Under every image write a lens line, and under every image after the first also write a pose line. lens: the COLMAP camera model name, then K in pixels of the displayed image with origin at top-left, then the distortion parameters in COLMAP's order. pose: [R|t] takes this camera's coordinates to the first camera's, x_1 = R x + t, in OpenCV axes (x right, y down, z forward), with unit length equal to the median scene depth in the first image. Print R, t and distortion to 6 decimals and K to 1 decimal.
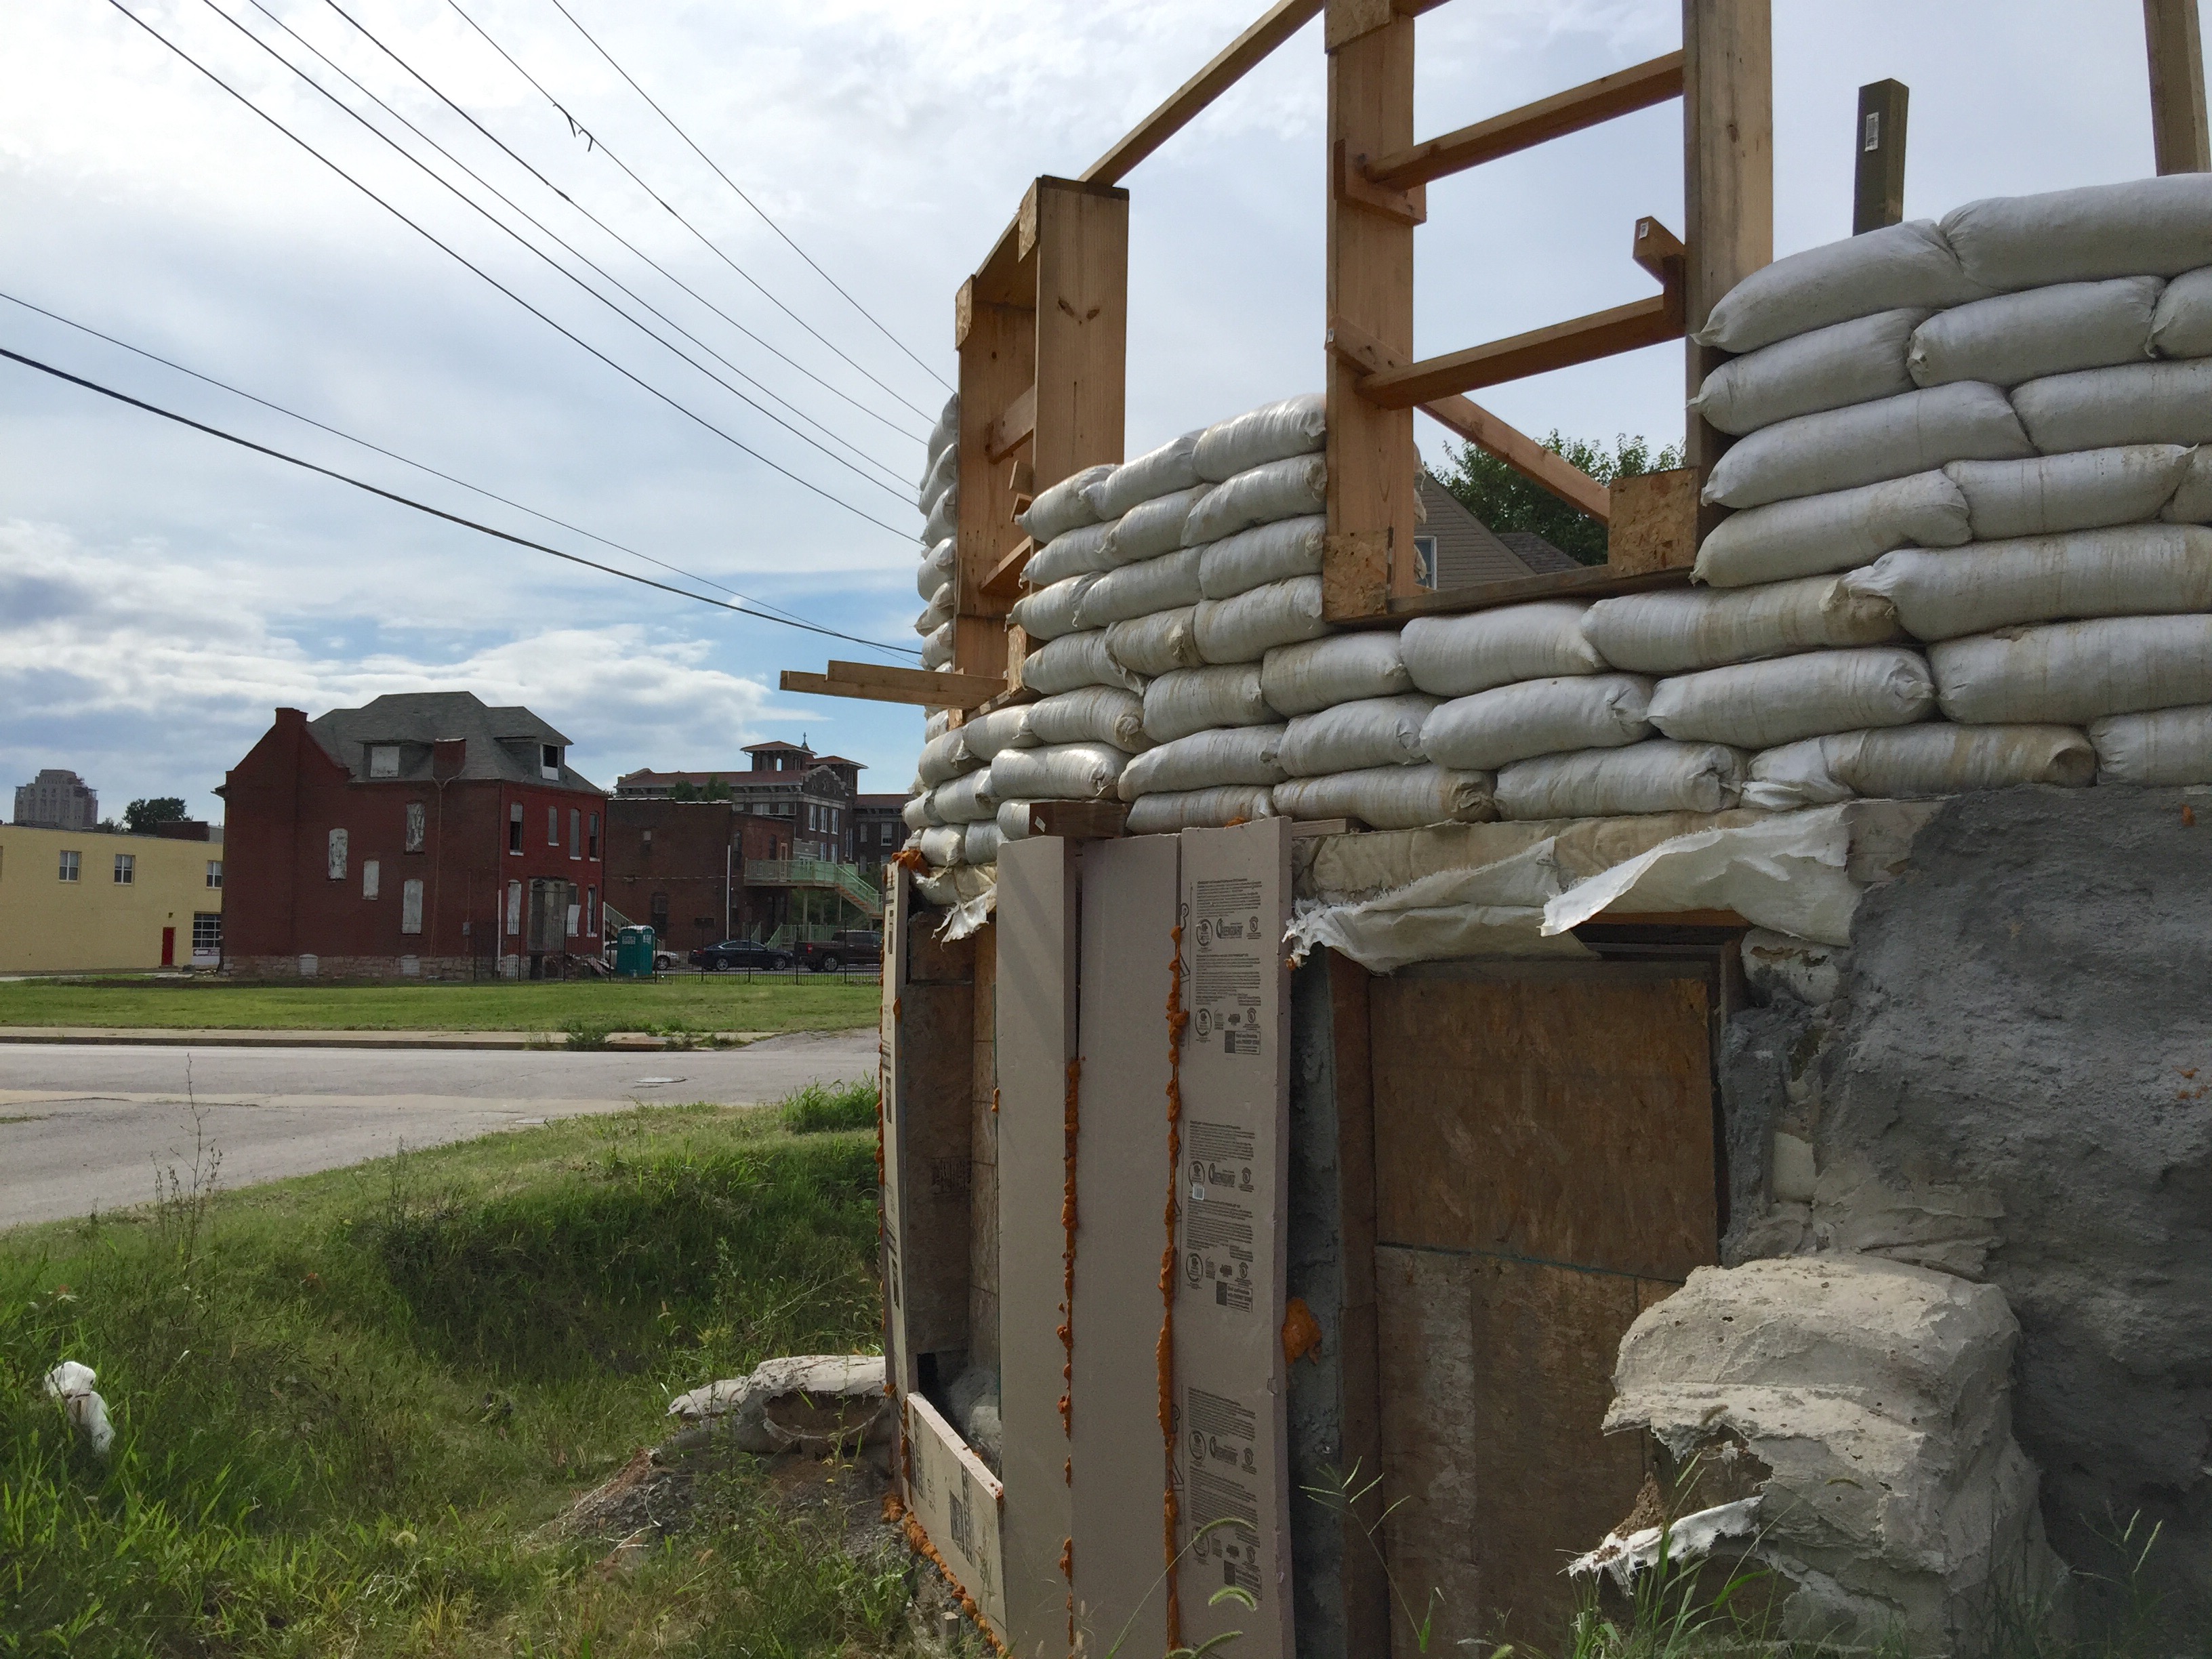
lens RADIAL K [[1875.7, 0, 1102.5], [0, 1875.7, 794.0], [0, 0, 1]] dist [0.045197, -0.001476]
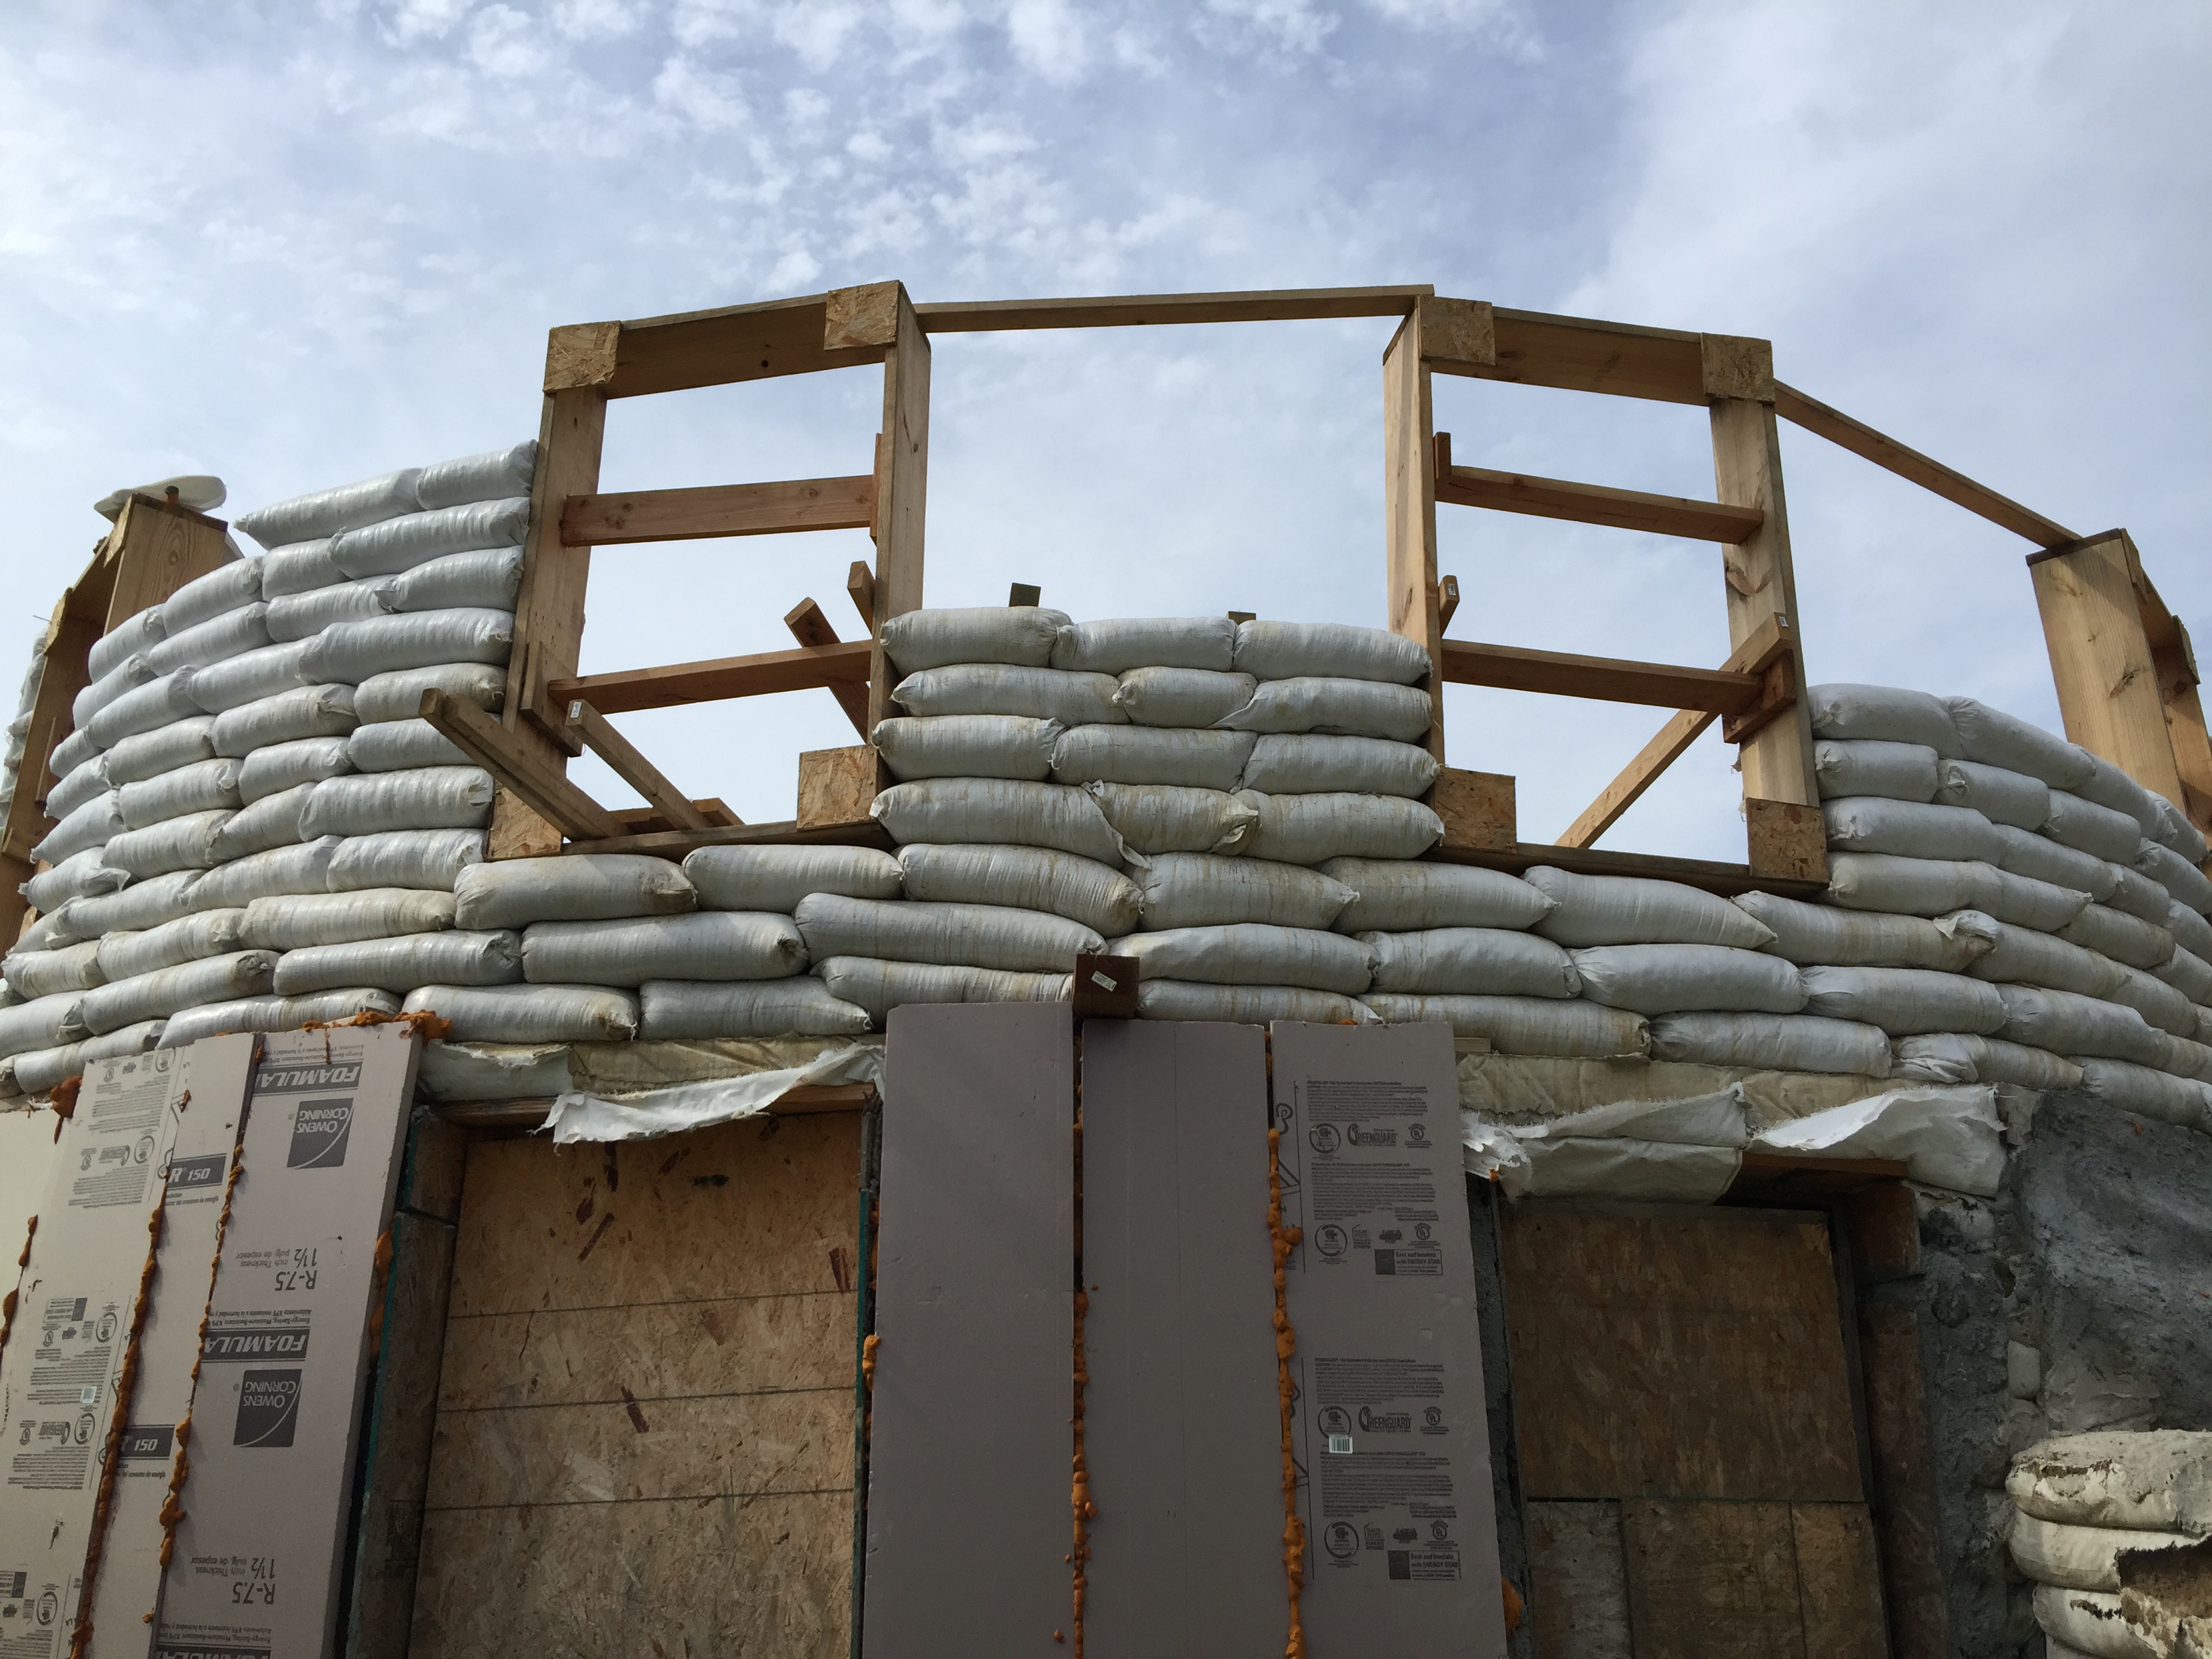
lens RADIAL K [[1865.9, 0, 1118.2], [0, 1865.9, 825.6], [0, 0, 1]] dist [0.096210, -0.150236]
pose [[0.498150, 0.322450, 0.804906, -0.877959], [-0.080507, 0.941473, -0.327335, 0.270967], [-0.863346, 0.098261, 0.494954, 0.743606]]
